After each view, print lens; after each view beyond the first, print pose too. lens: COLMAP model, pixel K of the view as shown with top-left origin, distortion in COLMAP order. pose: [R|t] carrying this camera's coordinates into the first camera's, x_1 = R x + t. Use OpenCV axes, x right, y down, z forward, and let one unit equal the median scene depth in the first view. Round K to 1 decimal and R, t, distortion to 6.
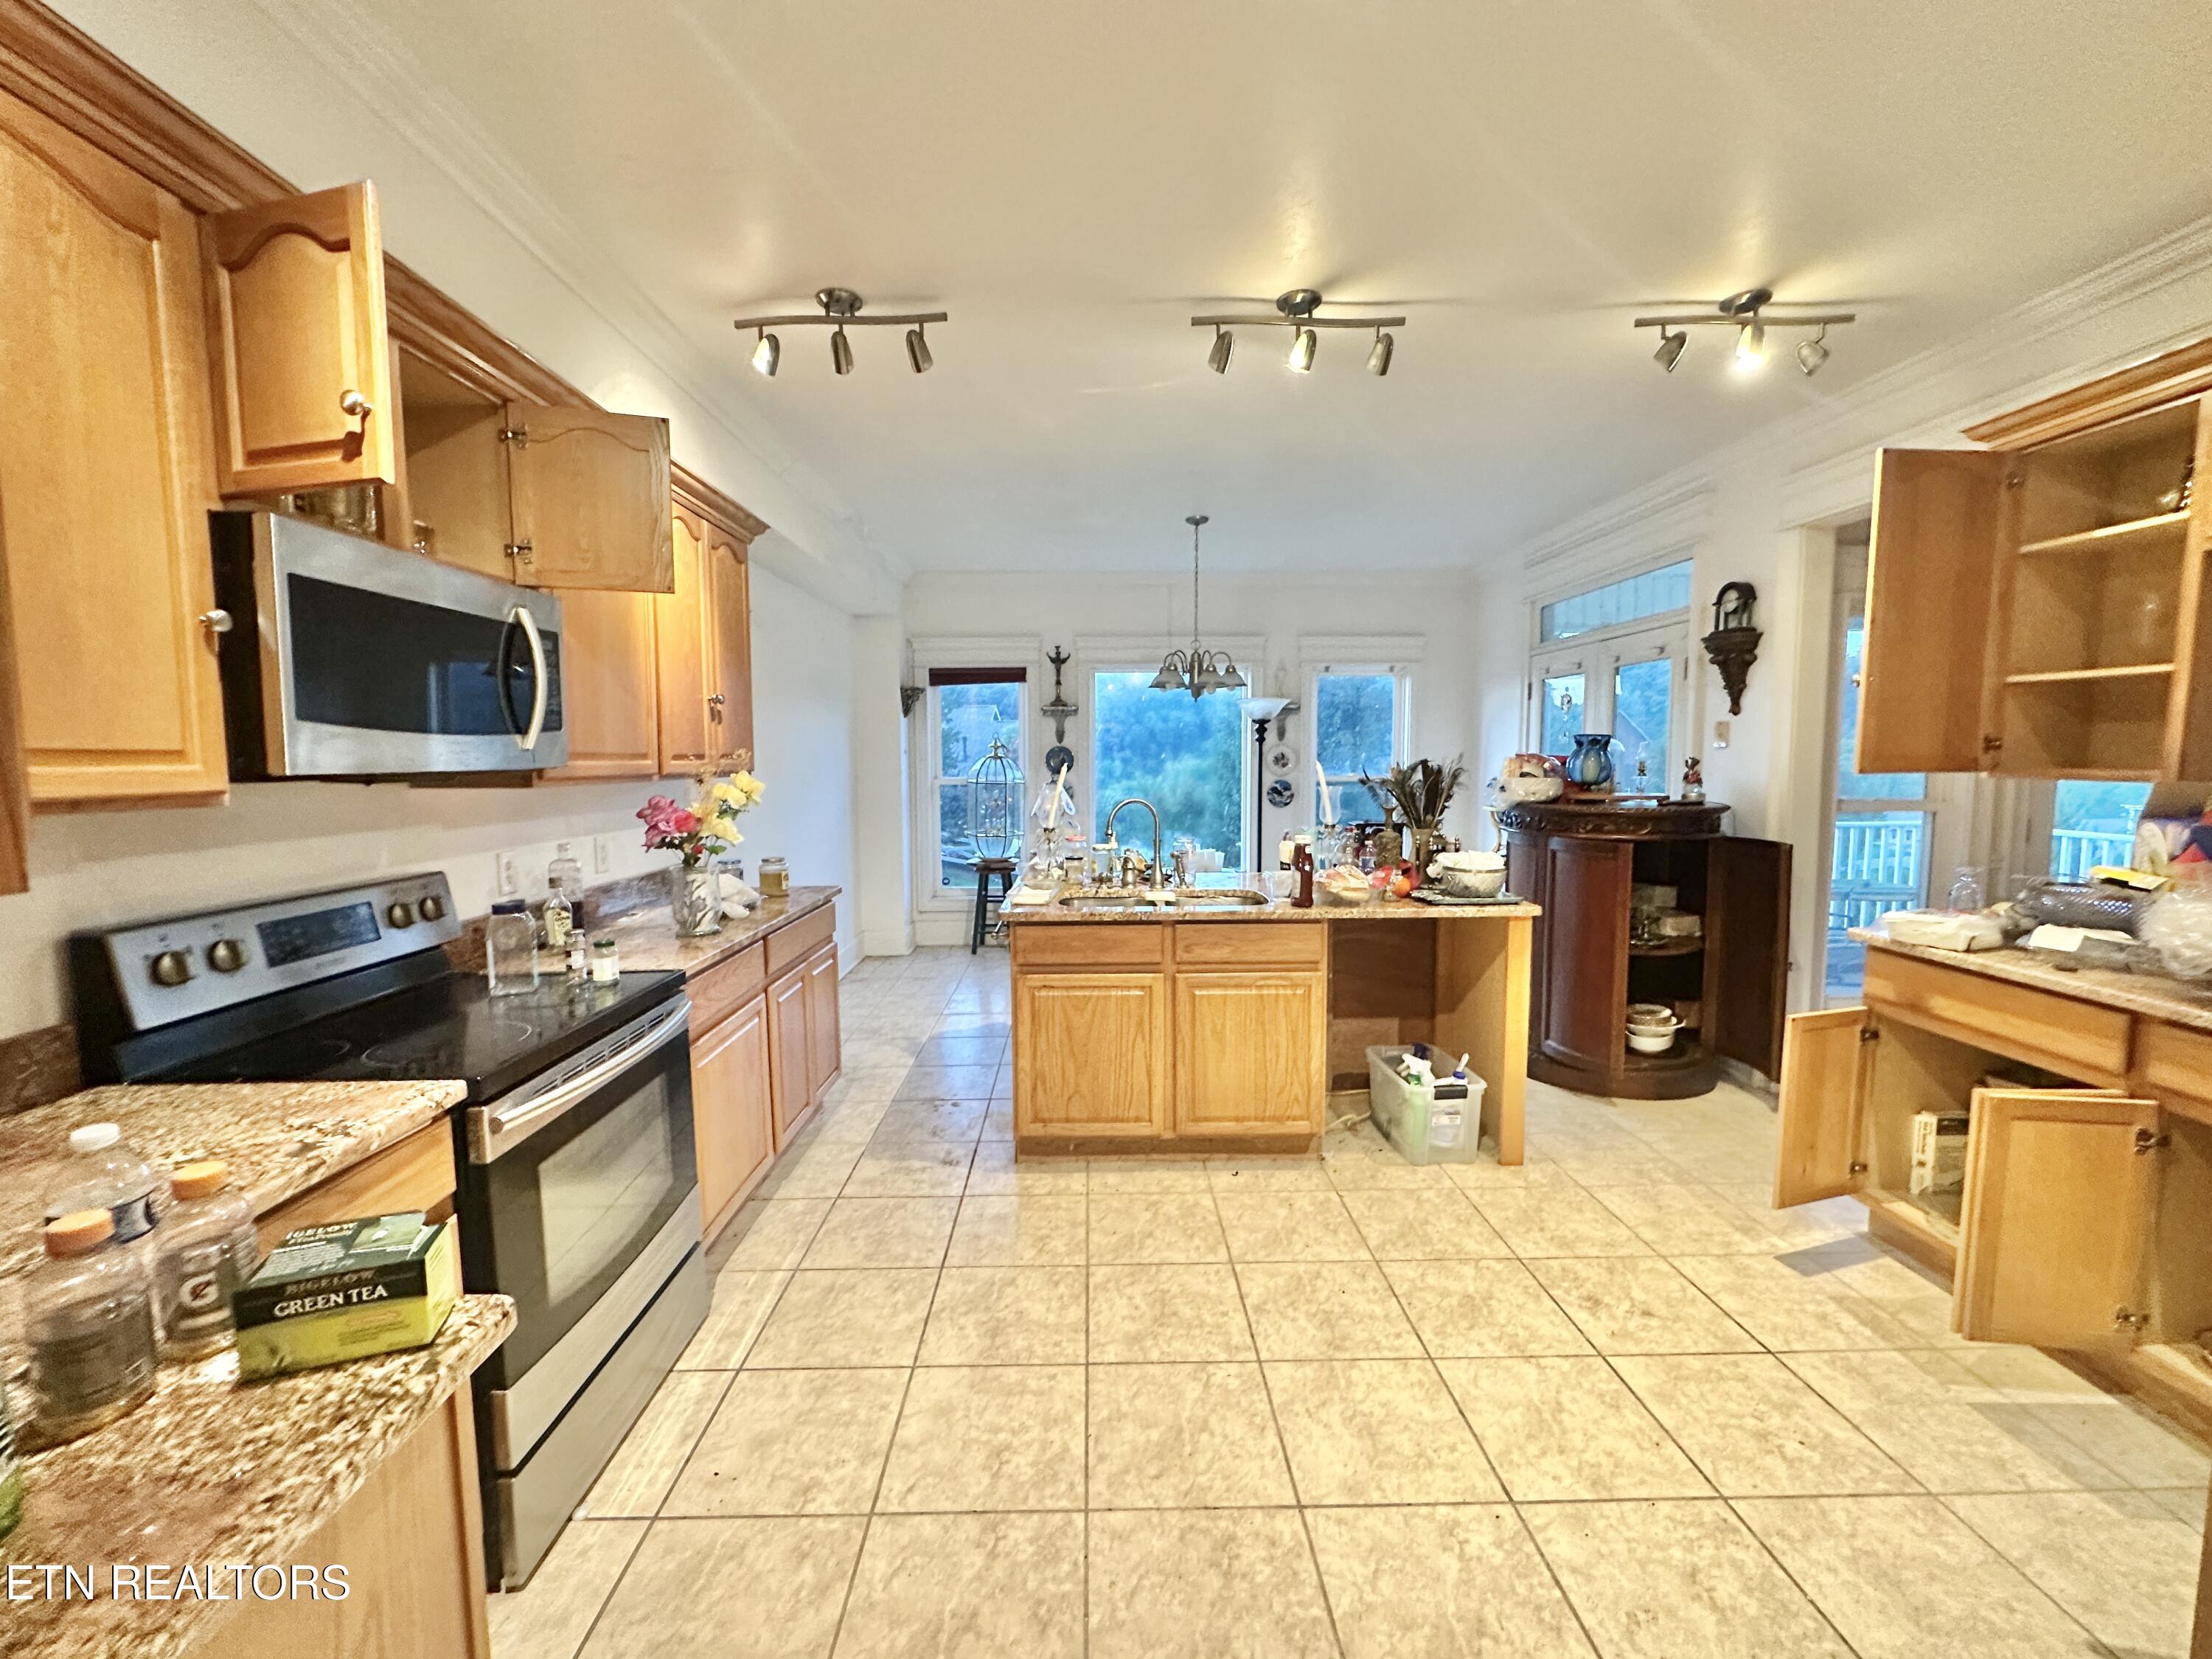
lens RADIAL K [[890.6, 0, 1099.6], [0, 890.6, 830.0], [0, 0, 1]] dist [-0.002303, 0.000002]
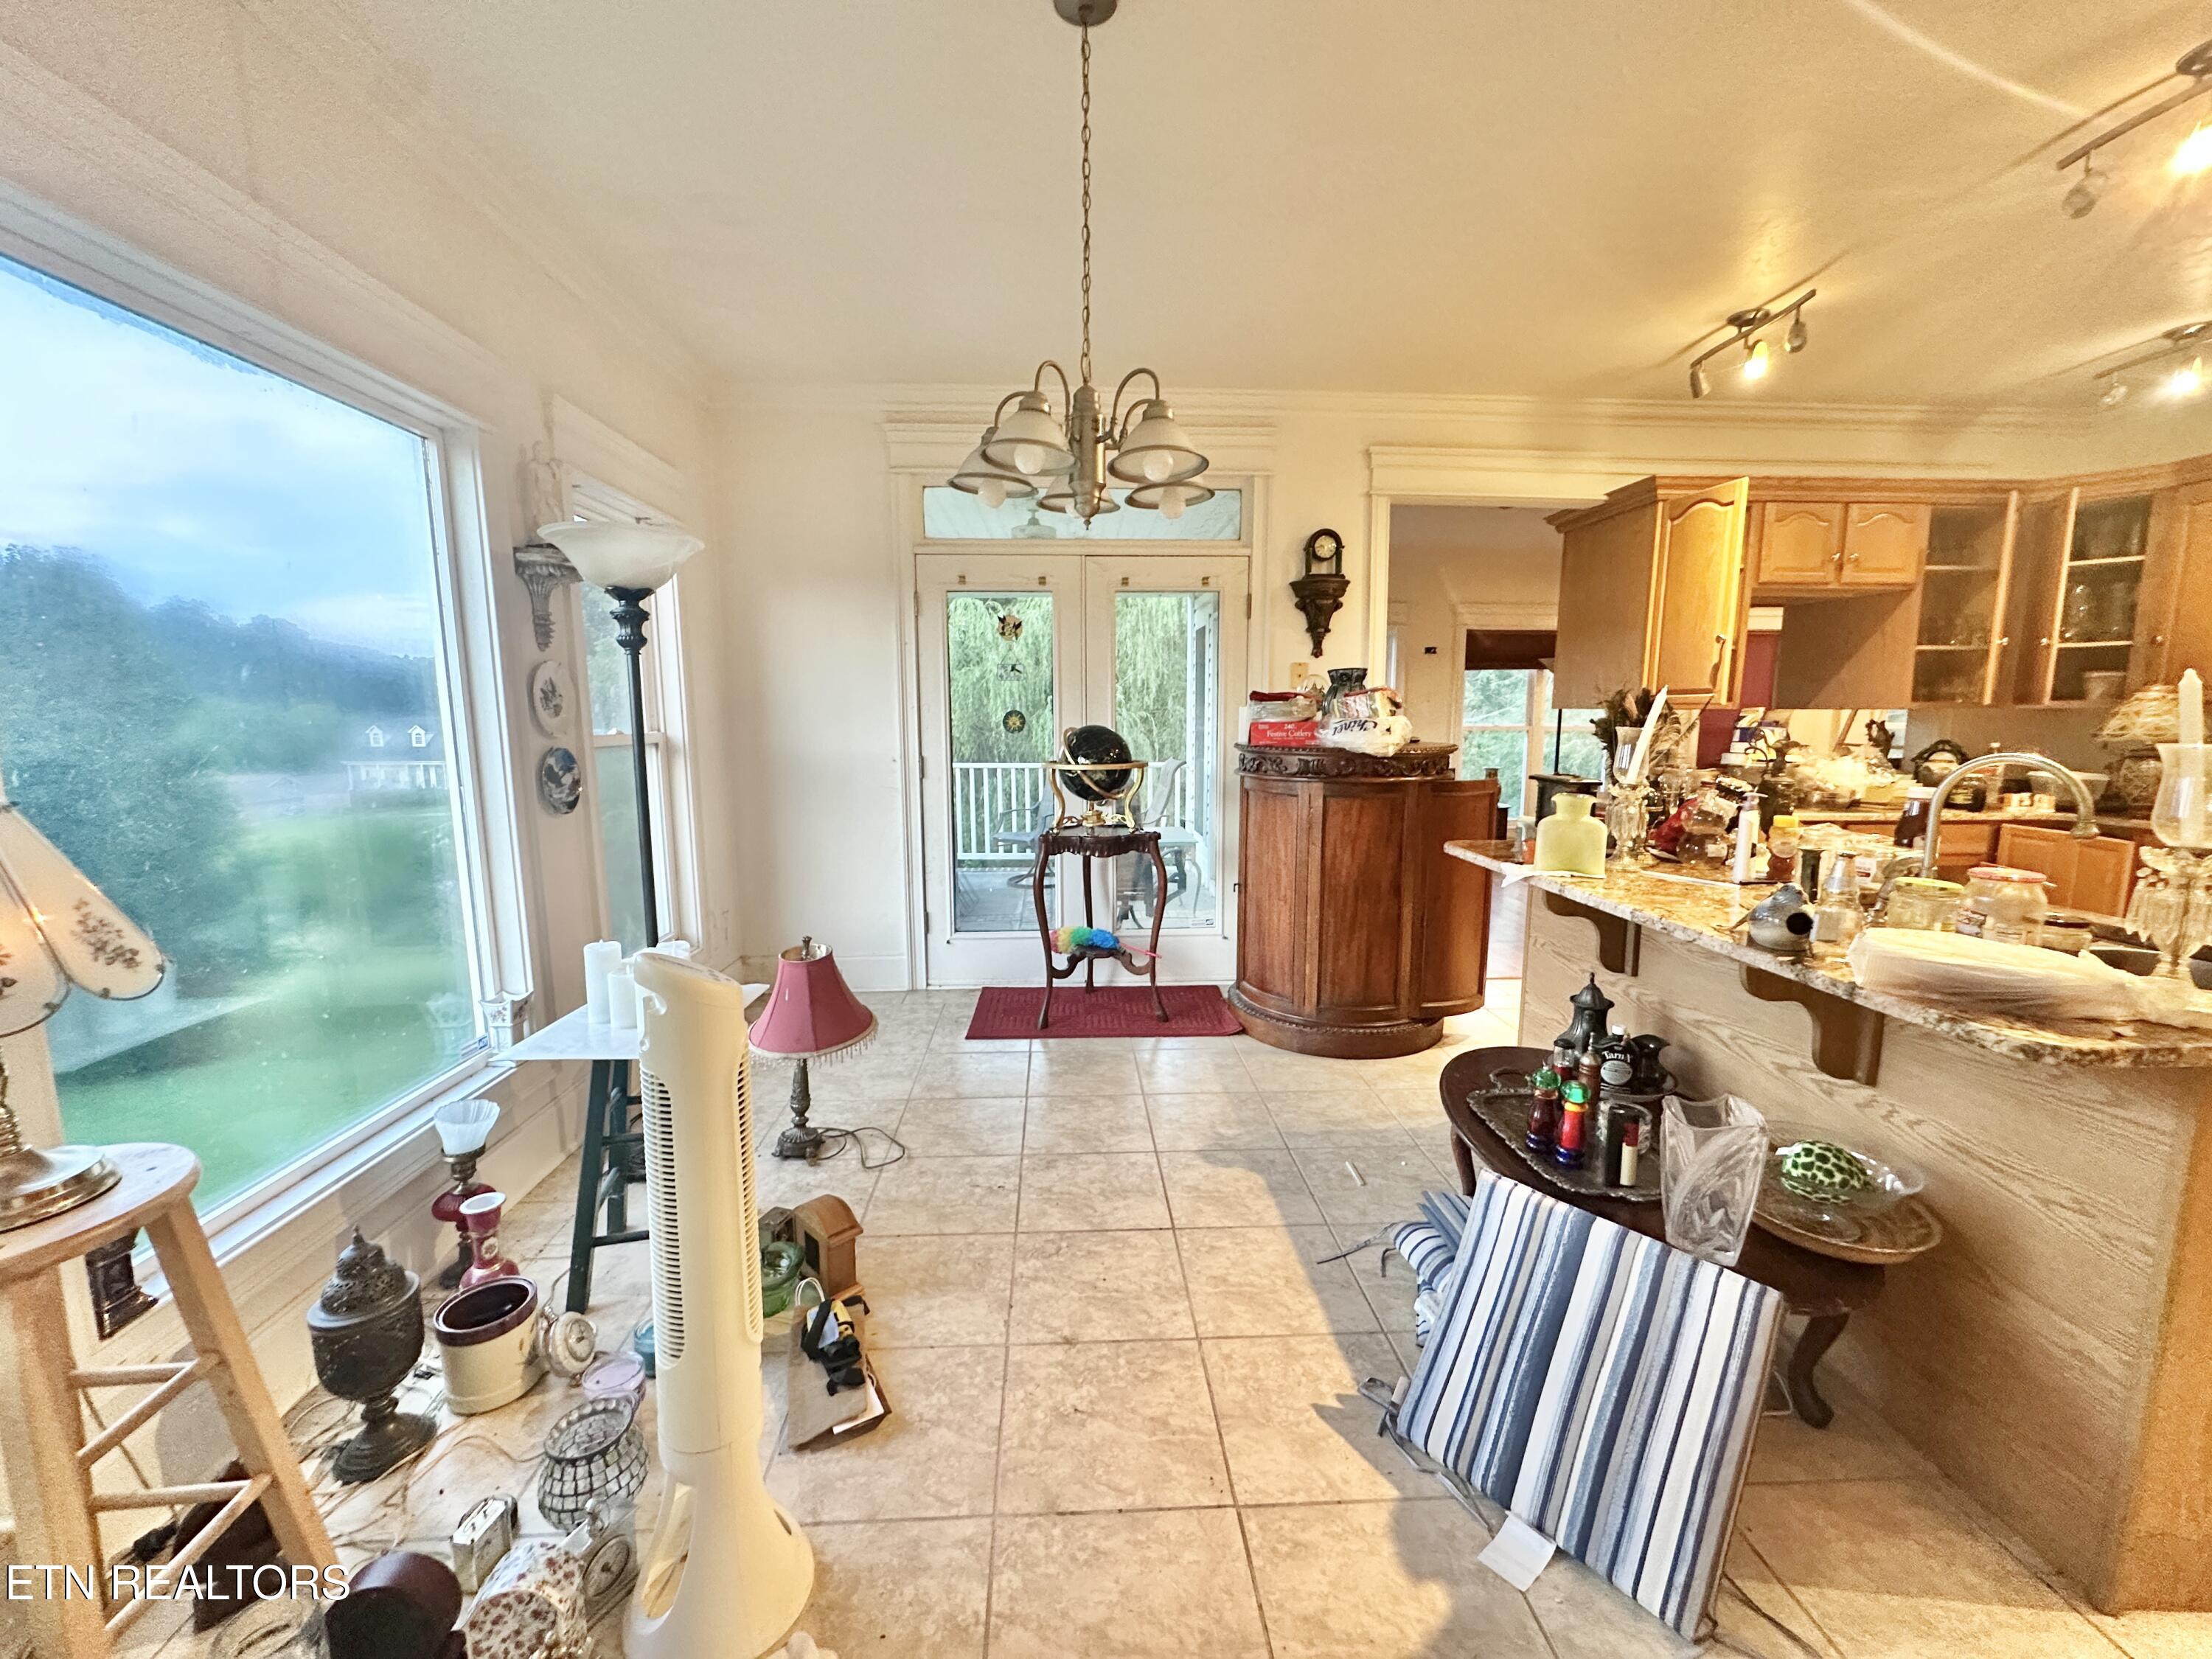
lens RADIAL K [[890.6, 0, 1104.4], [0, 890.6, 834.0], [0, 0, 1]] dist [-0.002303, 0.000002]
pose [[-0.044615, -0.130369, 0.990461, -0.244856], [0.084765, 0.987379, 0.133782, -0.058028], [-0.995402, 0.089925, -0.033001, 0.891673]]
